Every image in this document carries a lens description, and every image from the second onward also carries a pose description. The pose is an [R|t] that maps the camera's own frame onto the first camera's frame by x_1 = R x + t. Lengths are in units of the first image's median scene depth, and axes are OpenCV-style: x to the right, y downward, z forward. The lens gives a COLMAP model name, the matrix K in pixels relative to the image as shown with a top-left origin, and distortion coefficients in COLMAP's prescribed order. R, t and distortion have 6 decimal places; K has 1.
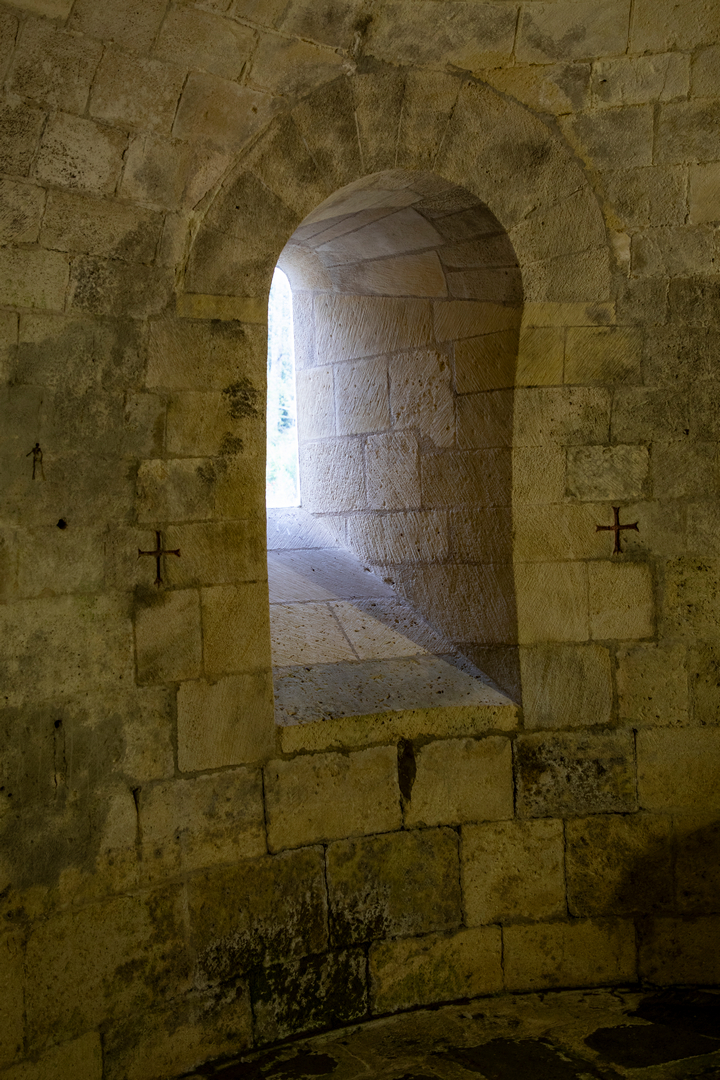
lens RADIAL K [[1464.9, 0, 349.6], [0, 1464.9, 499.1], [0, 0, 1]] dist [0.098041, 0.000000]
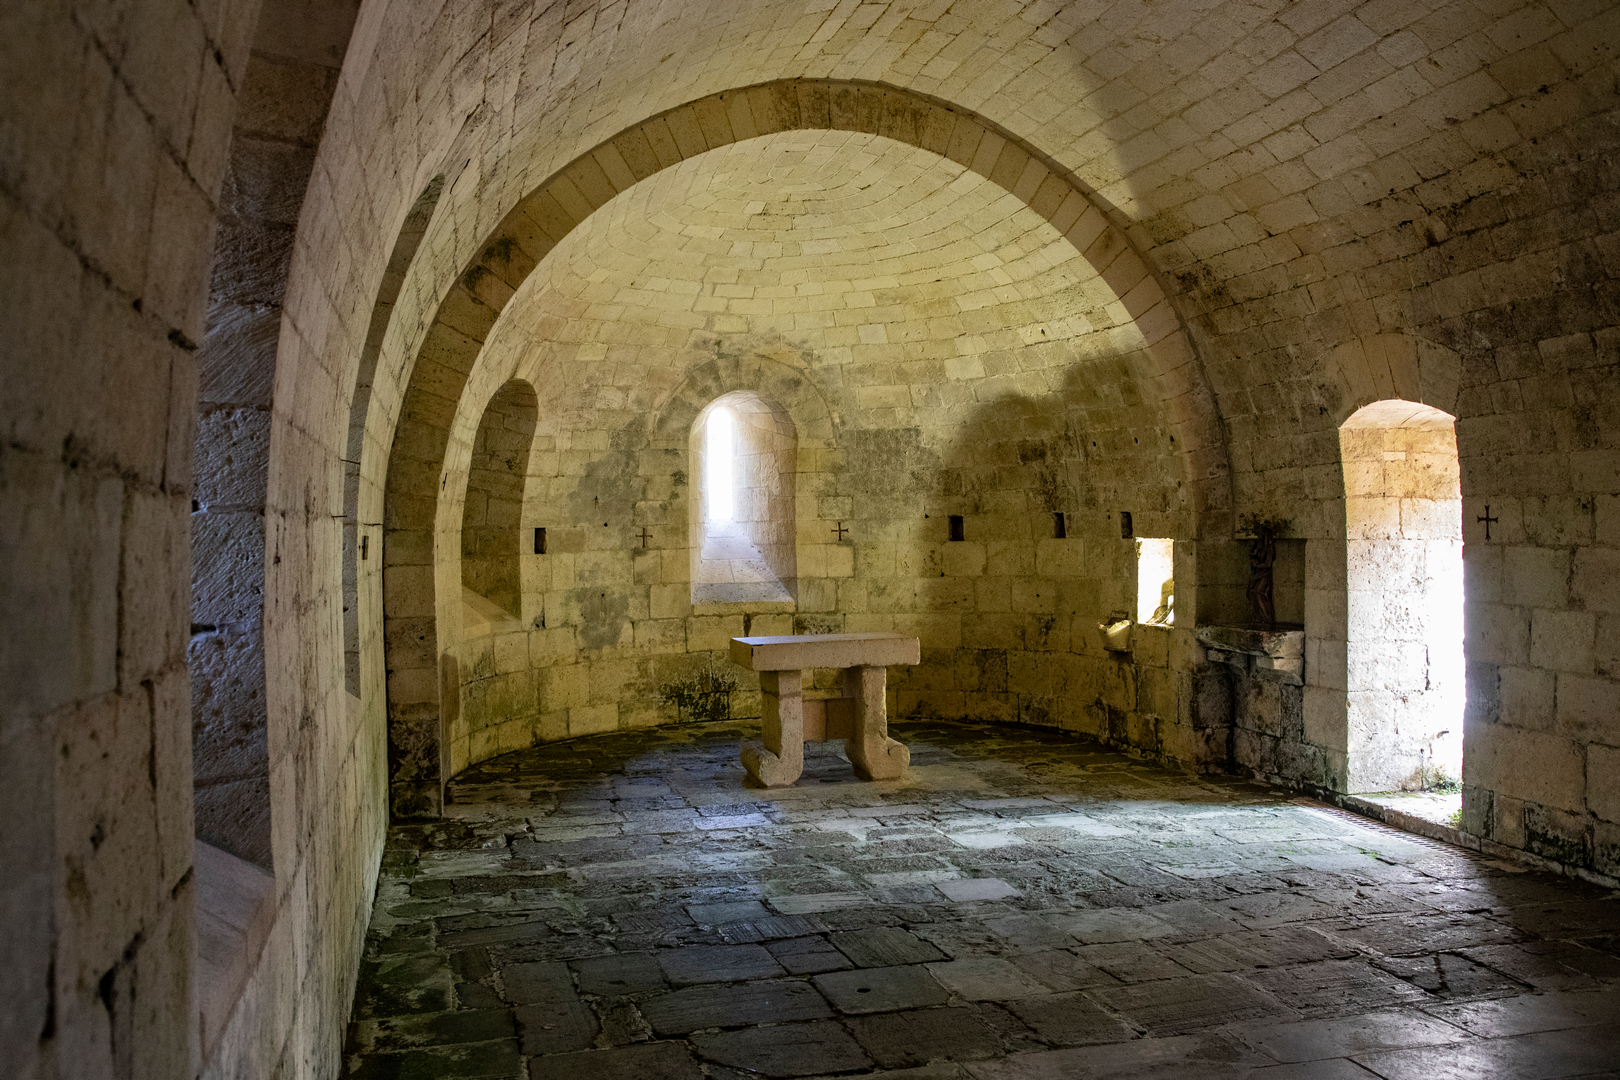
lens RADIAL K [[1447.5, 0, 810.3], [0, 1447.5, 540.9], [0, 0, 1]] dist [-0.000907, -0.000150]
pose [[0.986551, 0.023392, -0.161771, 0.576542], [-0.018549, 0.999335, 0.031383, -0.041905], [0.162398, -0.027960, 0.986329, -1.504122]]
